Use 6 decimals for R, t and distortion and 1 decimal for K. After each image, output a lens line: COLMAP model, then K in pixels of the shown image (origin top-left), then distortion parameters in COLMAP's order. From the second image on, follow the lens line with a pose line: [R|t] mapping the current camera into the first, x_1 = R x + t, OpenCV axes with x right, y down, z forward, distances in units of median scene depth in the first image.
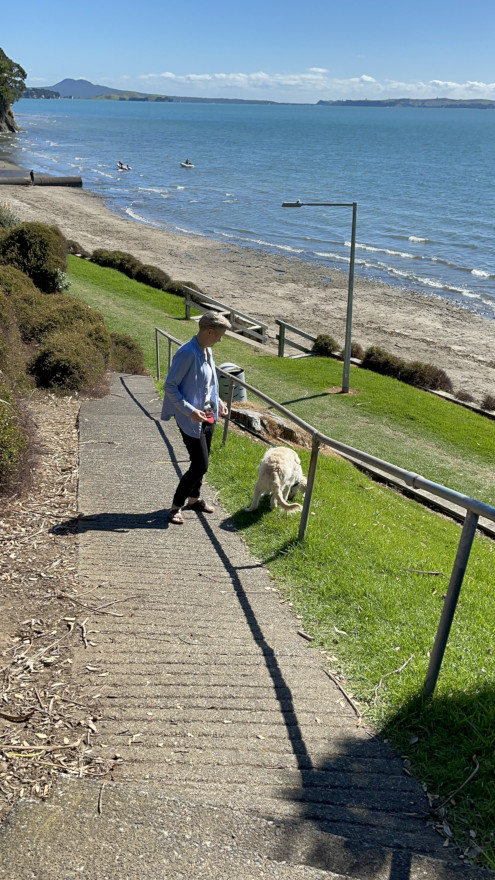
lens RADIAL K [[846.8, 0, 219.9], [0, 846.8, 441.7], [0, 0, 1]] dist [0.100781, -0.148938]
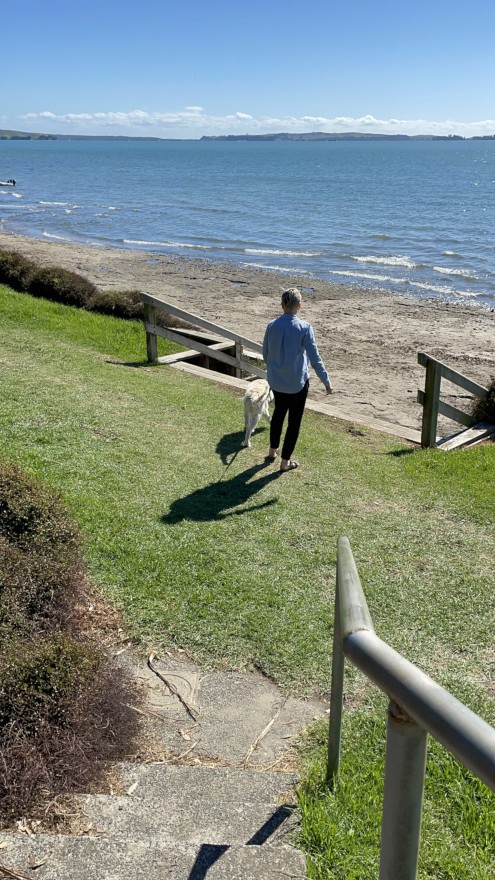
lens RADIAL K [[816.9, 0, 300.0], [0, 816.9, 440.8], [0, 0, 1]] dist [0.091187, -0.099251]
pose [[0.975908, -0.090707, 0.198434, -0.047903], [0.095801, 0.995269, -0.016200, -0.078766], [-0.196026, 0.034820, 0.979980, 0.492682]]
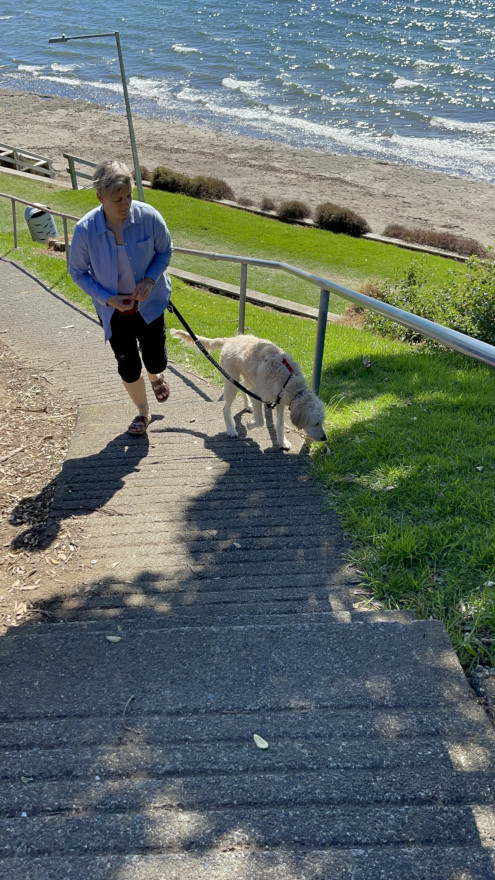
lens RADIAL K [[845.7, 0, 245.6], [0, 845.7, 457.4], [0, 0, 1]] dist [0.045093, -0.018350]
pose [[0.950745, -0.223620, 0.214659, -0.022124], [0.171990, 0.956690, 0.234869, 0.004933], [-0.257884, -0.186381, 0.948029, -0.093558]]
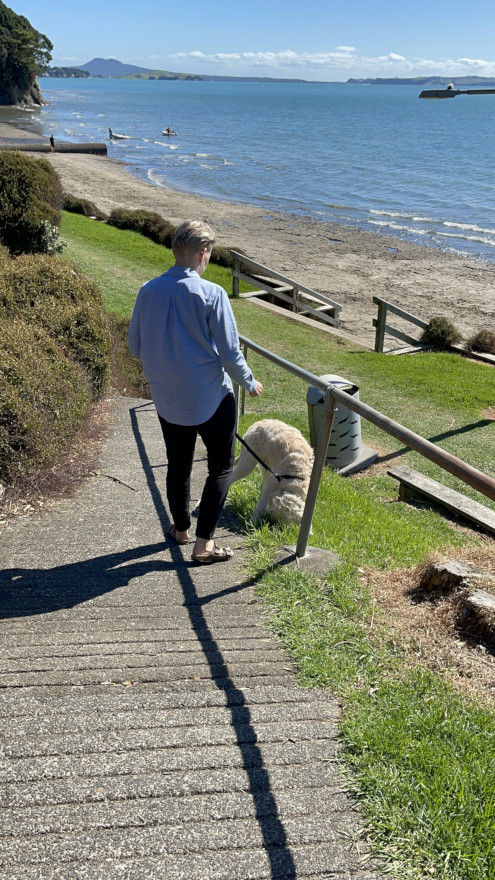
lens RADIAL K [[840.7, 0, 254.0], [0, 840.7, 436.3], [0, 0, 1]] dist [0.085968, -0.138314]
pose [[0.999988, -0.002100, 0.004485, -0.023515], [0.002012, 0.999809, 0.019428, -0.035789], [-0.004525, -0.019419, 0.999801, 0.253766]]
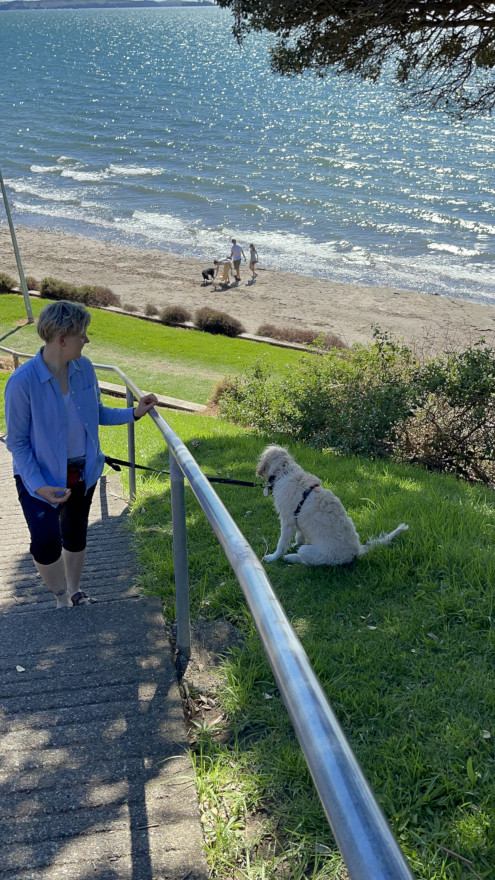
lens RADIAL K [[823.8, 0, 290.8], [0, 823.8, 483.8], [0, 0, 1]] dist [0.074940, -0.140707]
pose [[0.888571, -0.265082, 0.374398, -0.015308], [0.205718, 0.959736, 0.191277, 0.006448], [-0.410027, -0.092943, 0.907325, -0.136310]]
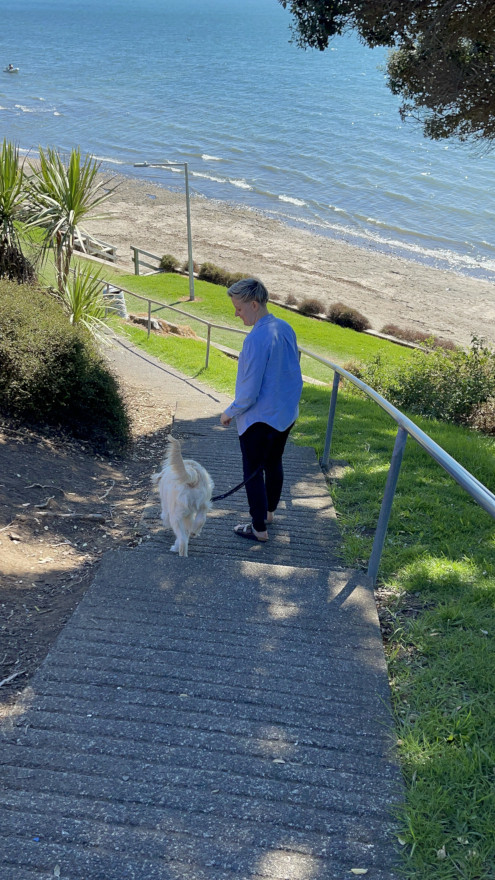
lens RADIAL K [[841.6, 0, 232.5], [0, 841.6, 469.9], [0, 0, 1]] dist [0.061691, -0.010790]
pose [[0.972468, -0.118683, 0.200549, -0.062124], [0.088579, 0.984256, 0.152949, 0.006809], [-0.215544, -0.130973, 0.967671, -0.248494]]
